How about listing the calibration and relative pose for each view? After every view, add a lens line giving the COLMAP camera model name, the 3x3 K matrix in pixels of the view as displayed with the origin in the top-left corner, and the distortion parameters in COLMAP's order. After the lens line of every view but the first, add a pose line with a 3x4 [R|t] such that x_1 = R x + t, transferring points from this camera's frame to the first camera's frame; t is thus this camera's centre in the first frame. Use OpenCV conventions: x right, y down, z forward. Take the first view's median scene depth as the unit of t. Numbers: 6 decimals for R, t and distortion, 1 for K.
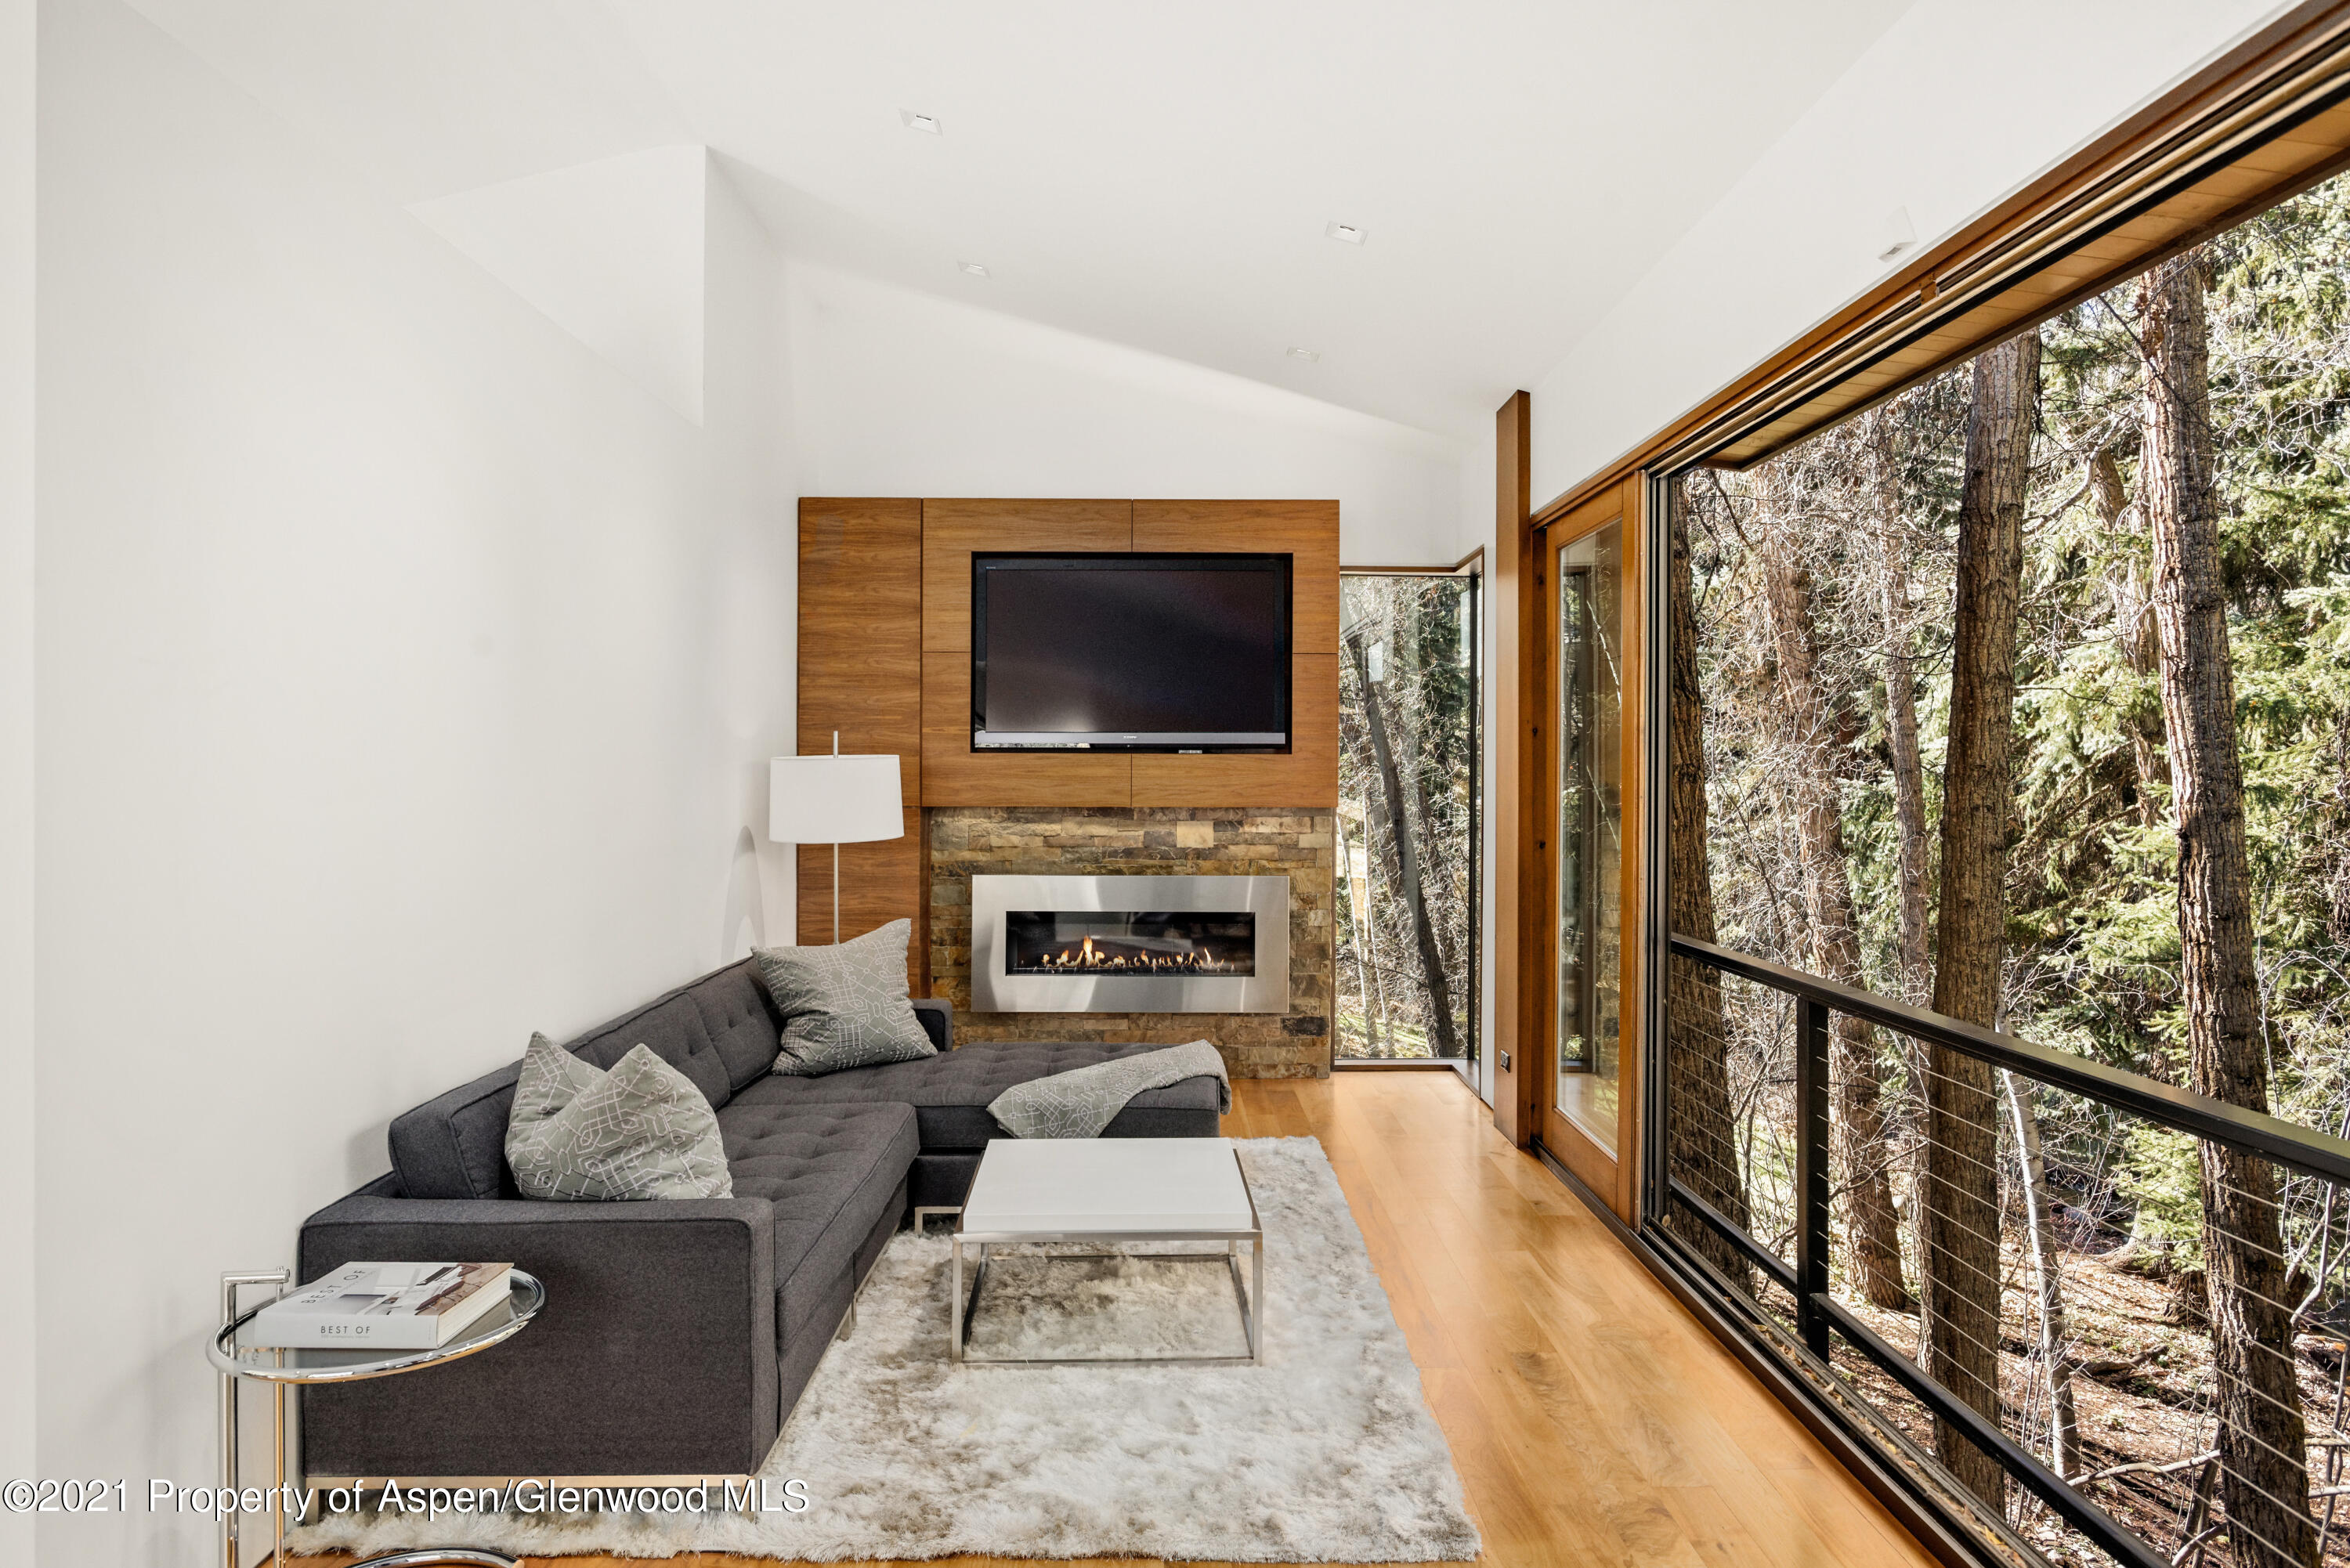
lens RADIAL K [[1446.4, 0, 1167.8], [0, 1446.4, 774.5], [0, 0, 1]] dist [-0.004834, 0.001718]
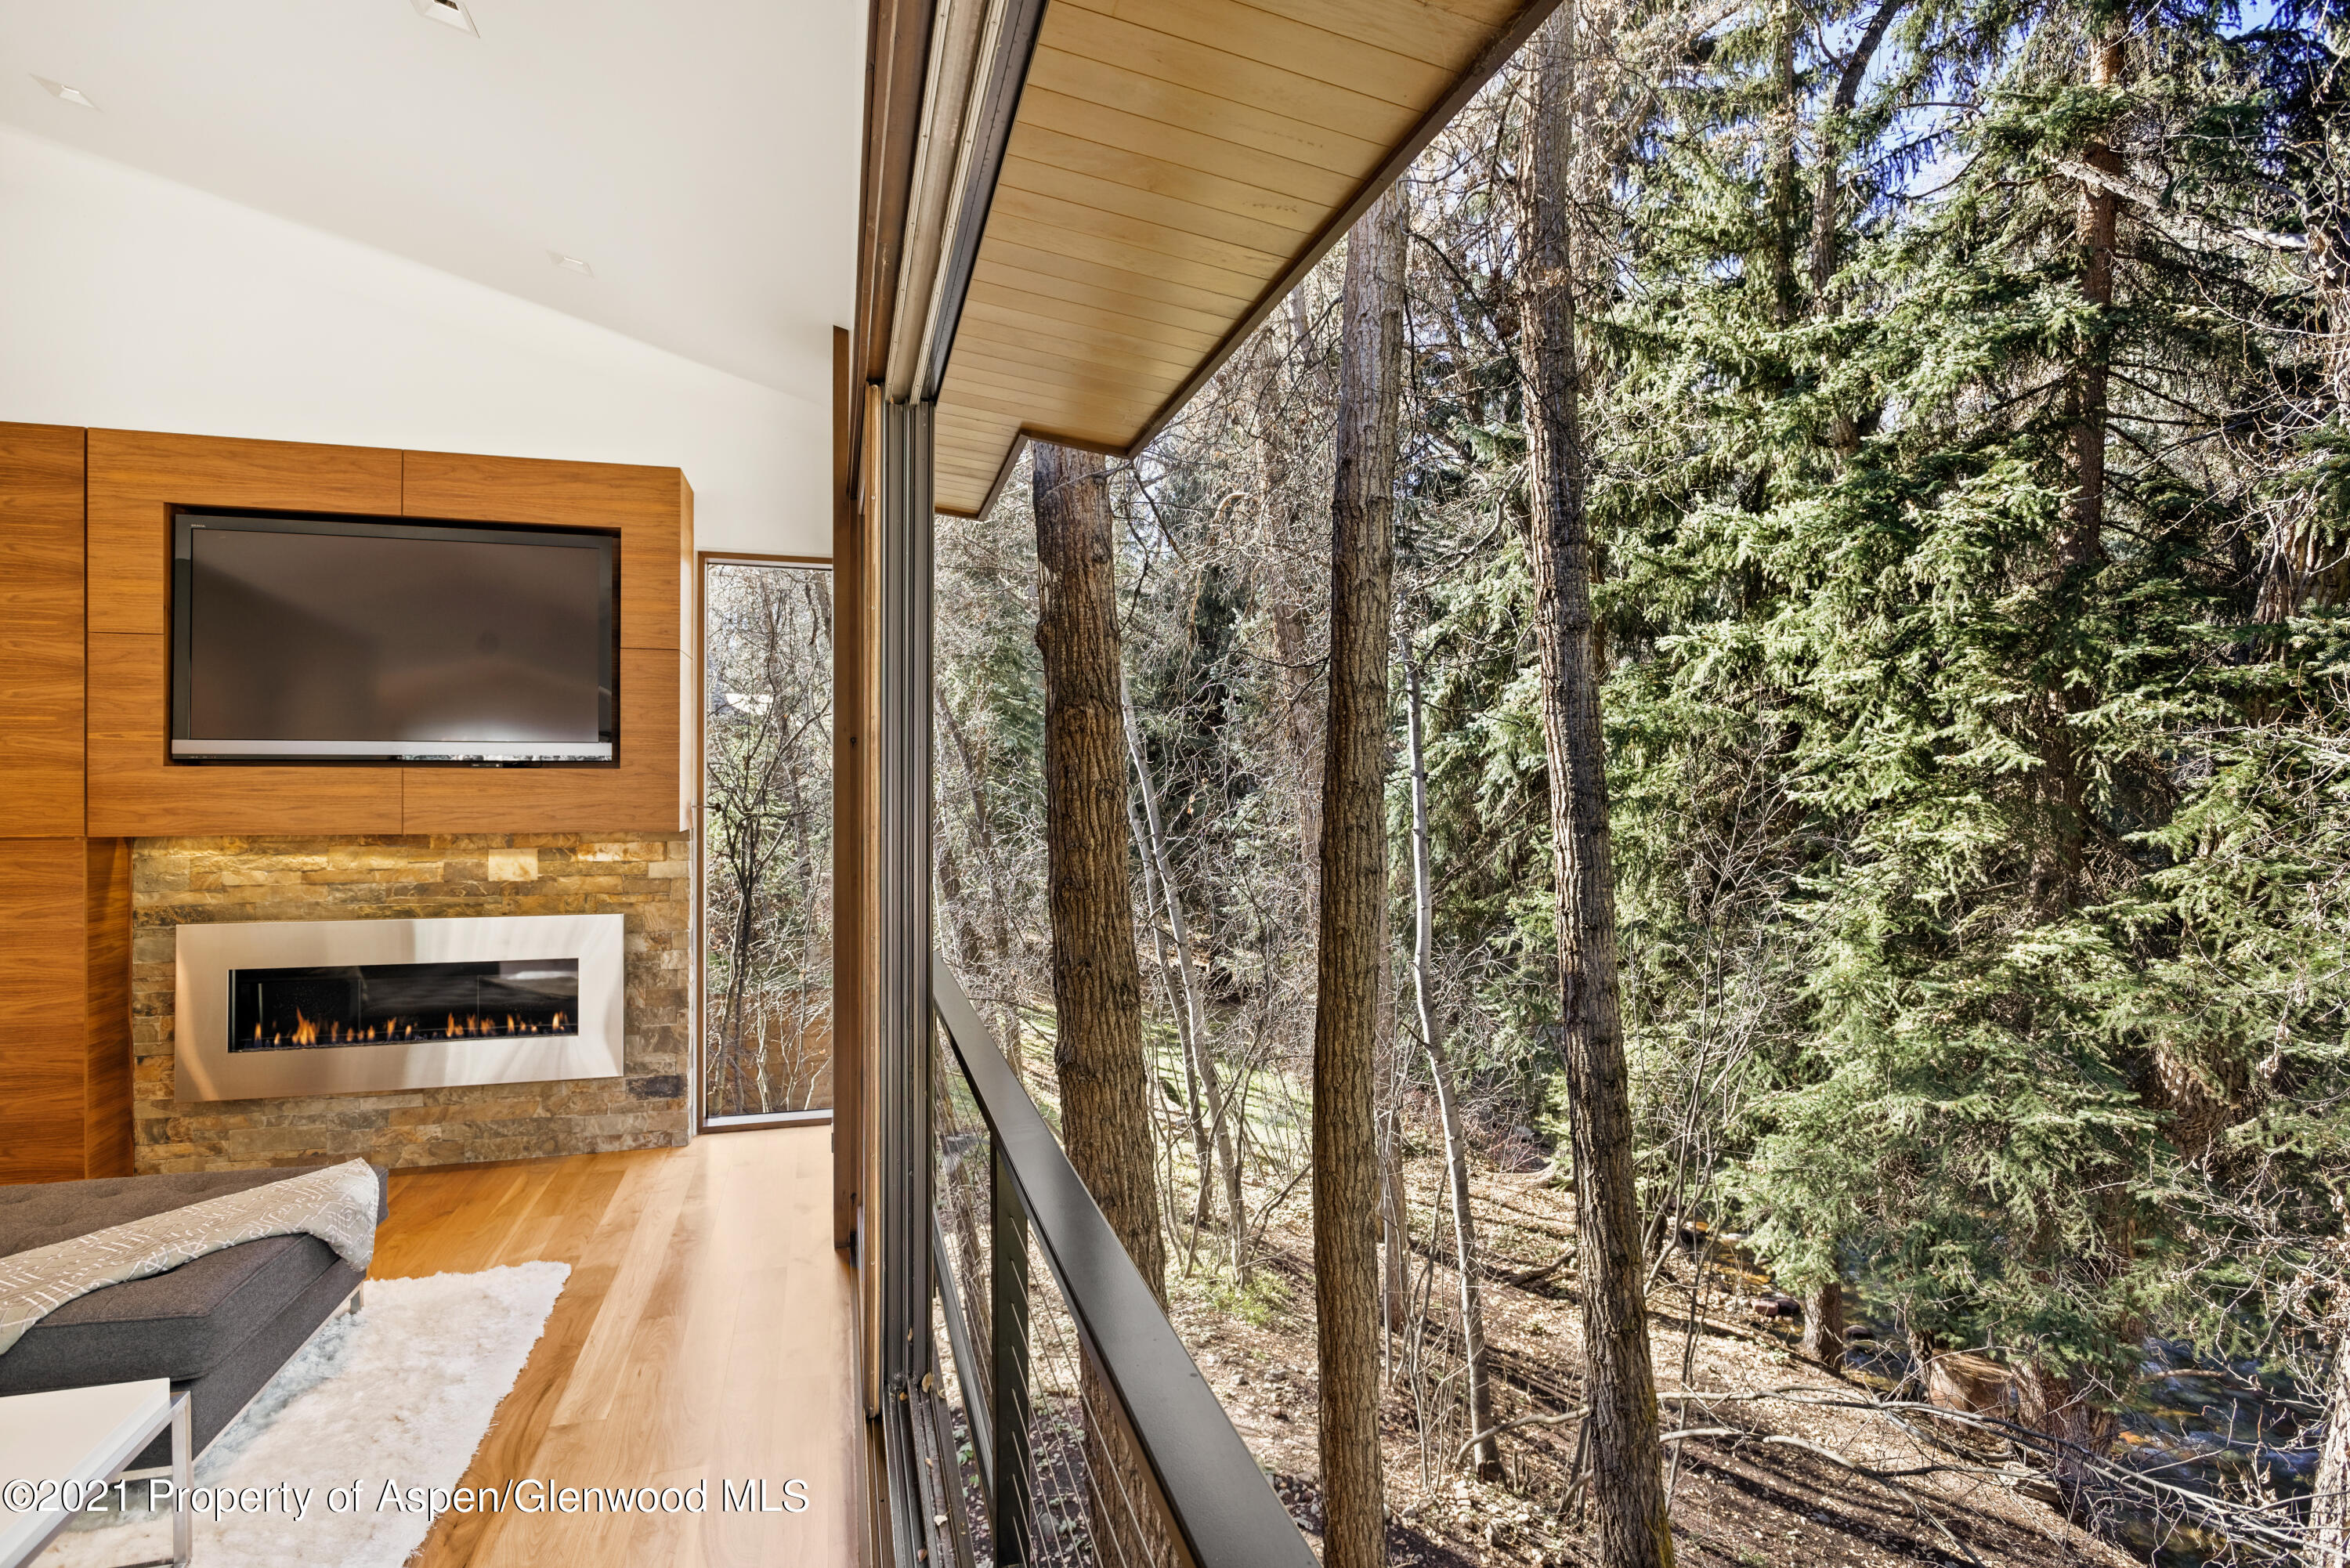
lens RADIAL K [[1223.9, 0, 1175.0], [0, 1223.9, 784.0], [0, 0, 1]] dist [-0.027066, 0.019691]
pose [[0.962122, -0.001783, 0.272614, 0.194782], [0.002215, 0.999997, -0.001279, -0.003299], [-0.272611, 0.001835, 0.962123, 0.227224]]
